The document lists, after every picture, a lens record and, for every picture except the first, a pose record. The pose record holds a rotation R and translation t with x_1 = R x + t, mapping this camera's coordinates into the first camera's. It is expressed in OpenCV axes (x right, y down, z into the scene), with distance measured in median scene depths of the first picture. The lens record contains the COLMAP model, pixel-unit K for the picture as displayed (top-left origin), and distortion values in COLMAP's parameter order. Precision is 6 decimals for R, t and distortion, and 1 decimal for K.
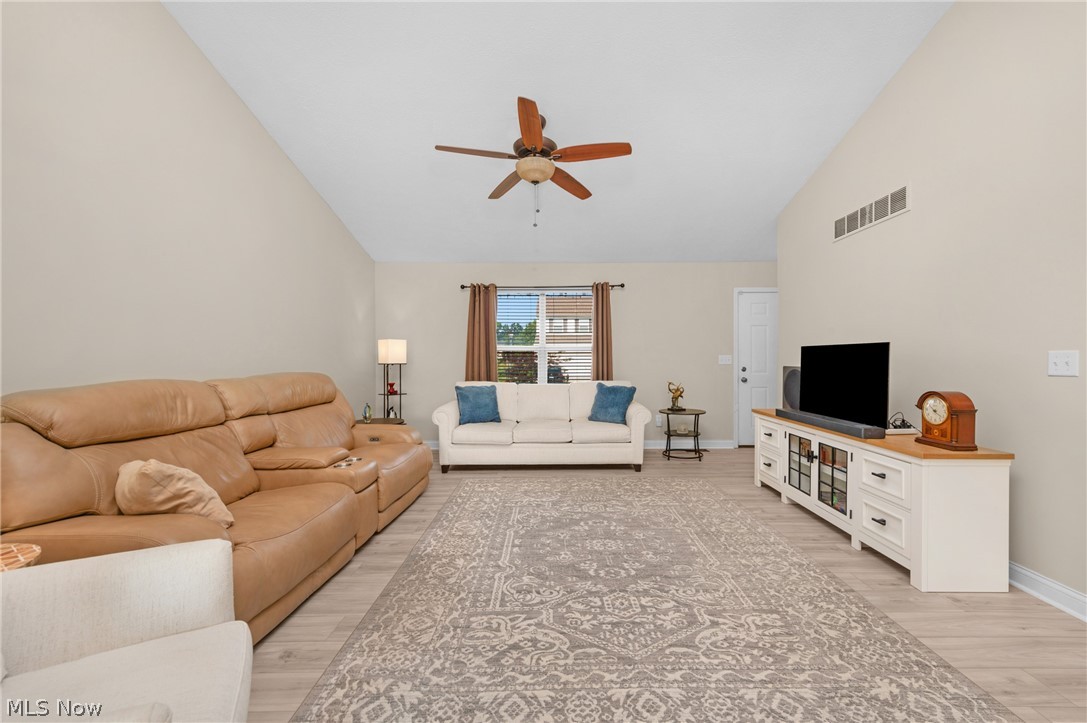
lens RADIAL K [[425.7, 0, 556.4], [0, 425.7, 361.6], [0, 0, 1]] dist [0.011289, -0.000453]
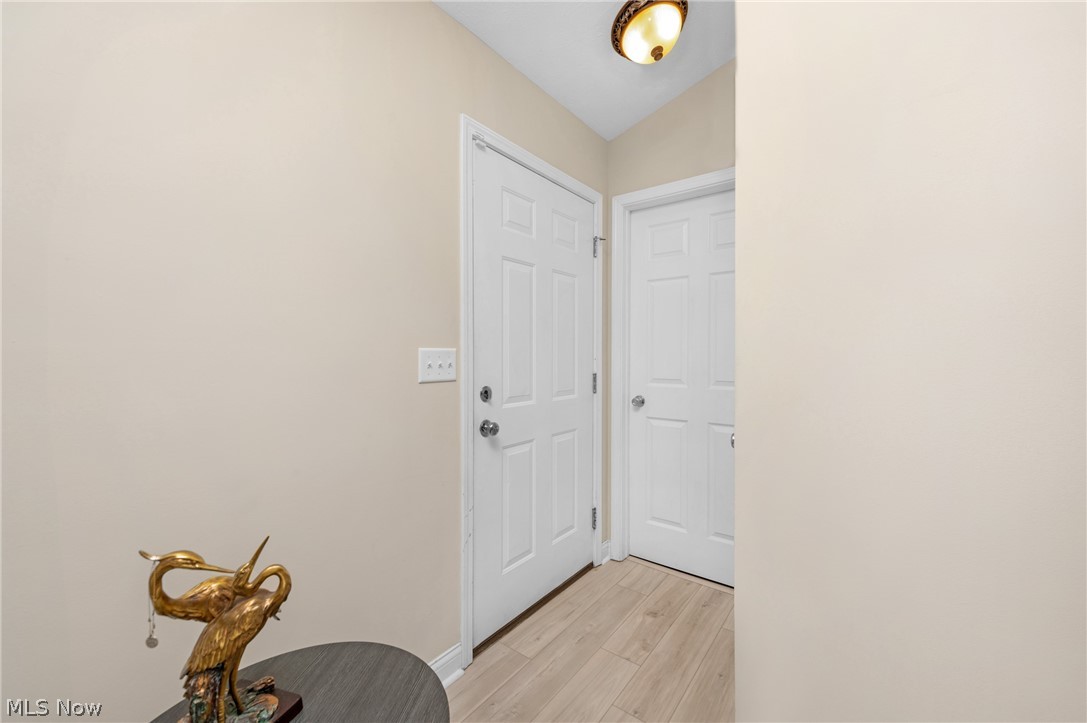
lens RADIAL K [[430.7, 0, 556.2], [0, 430.7, 350.8], [0, 0, 1]] dist [0.015935, -0.004915]
pose [[0.595969, 0.004243, 0.802997, 0.354657], [0.002914, 0.999968, -0.007446, -0.018067], [-0.803002, 0.006778, 0.595937, 1.265460]]
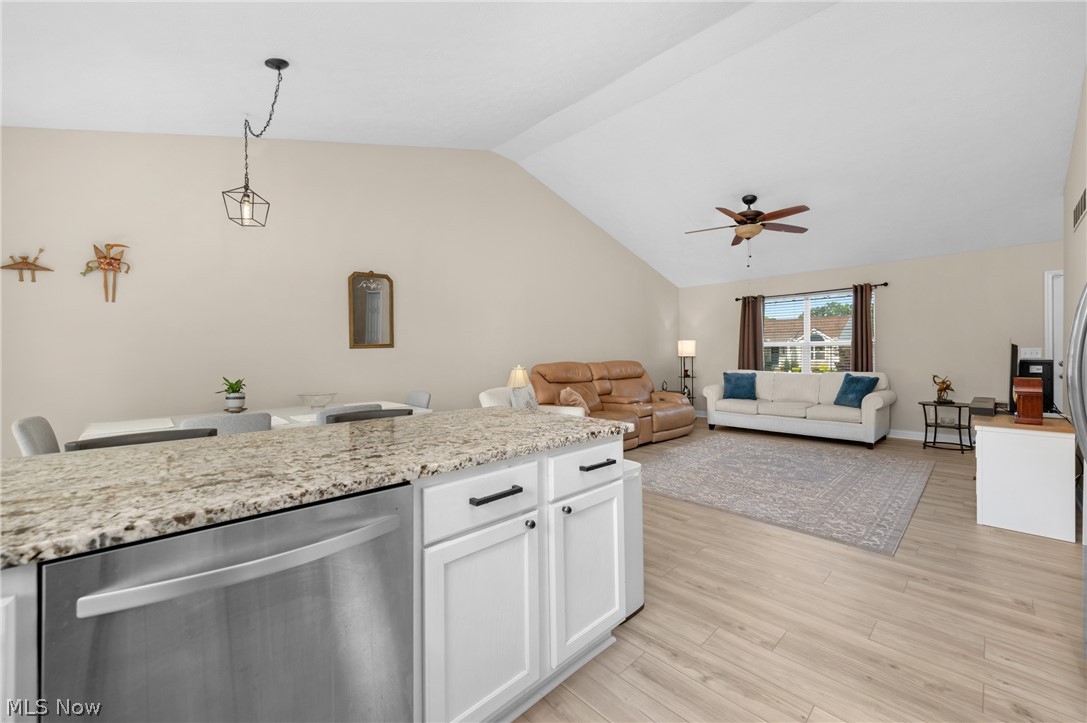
lens RADIAL K [[430.5, 0, 556.8], [0, 430.5, 356.0], [0, 0, 1]] dist [0.002688, 0.000006]
pose [[0.699294, -0.000162, -0.714834, 0.572112], [-0.000008, 1.000000, -0.000235, 0.004506], [0.714834, 0.000169, 0.699294, -0.576229]]
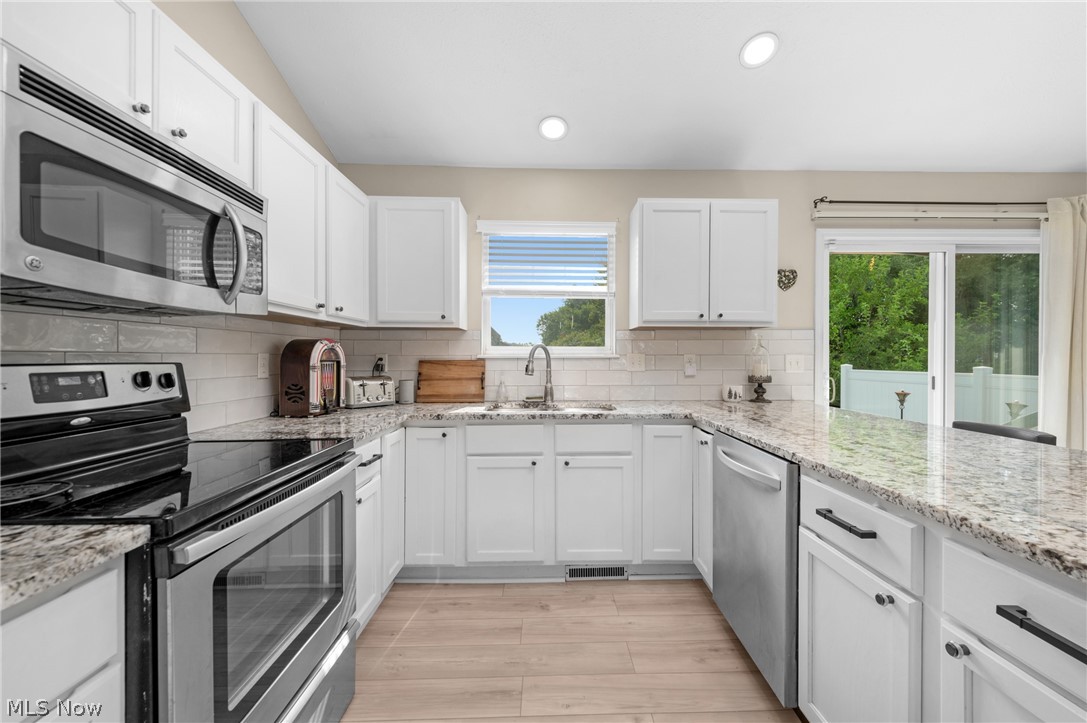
lens RADIAL K [[427.3, 0, 571.3], [0, 427.3, 360.6], [0, 0, 1]] dist [0.013251, -0.000241]
pose [[-0.998251, -0.001454, -0.059102, 0.491752], [-0.002128, 0.999933, 0.011345, 0.000164], [0.059081, 0.011451, -0.998187, -0.033857]]
